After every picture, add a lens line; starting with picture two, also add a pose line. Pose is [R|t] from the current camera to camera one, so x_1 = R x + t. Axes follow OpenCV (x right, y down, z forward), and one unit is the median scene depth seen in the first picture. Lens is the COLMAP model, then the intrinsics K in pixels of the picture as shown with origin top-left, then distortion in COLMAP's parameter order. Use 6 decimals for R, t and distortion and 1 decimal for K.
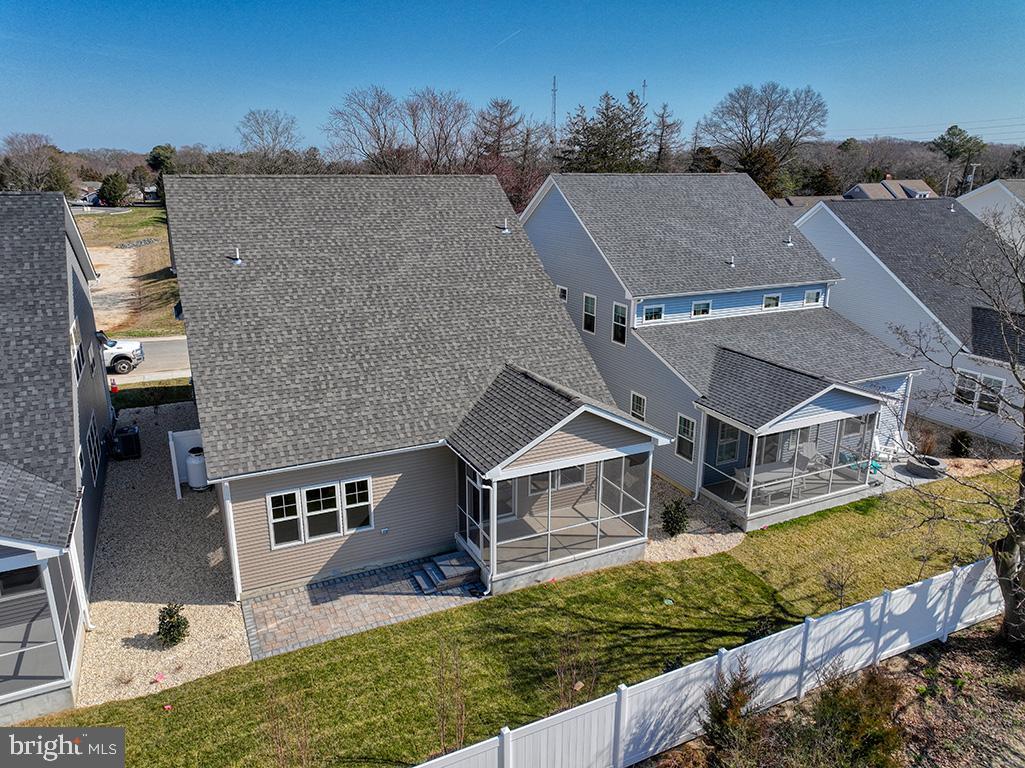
lens RADIAL K [[724.5, 0, 513.7], [0, 724.5, 383.3], [0, 0, 1]] dist [-0.002713, 0.014892]
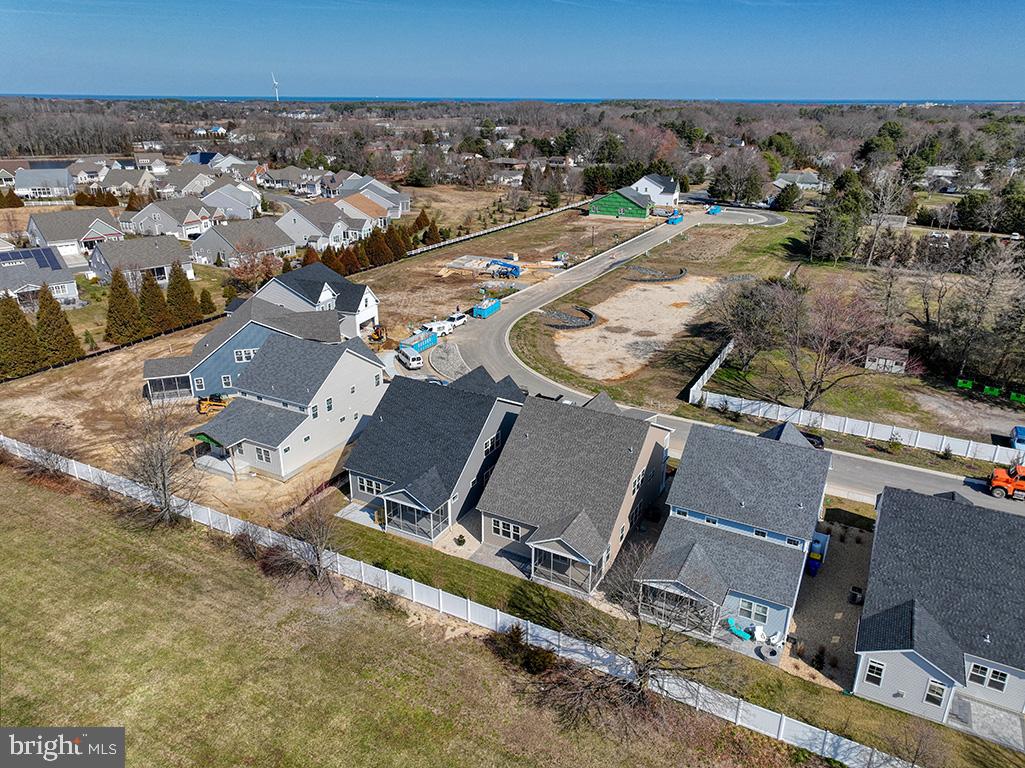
lens RADIAL K [[724.5, 0, 509.7], [0, 724.5, 383.2], [0, 0, 1]] dist [-0.002713, 0.014892]
pose [[0.577900, 0.297639, -0.759897, 1.881436], [-0.232390, 0.952591, 0.196381, -1.017012], [0.782321, 0.063104, 0.619670, -0.948429]]
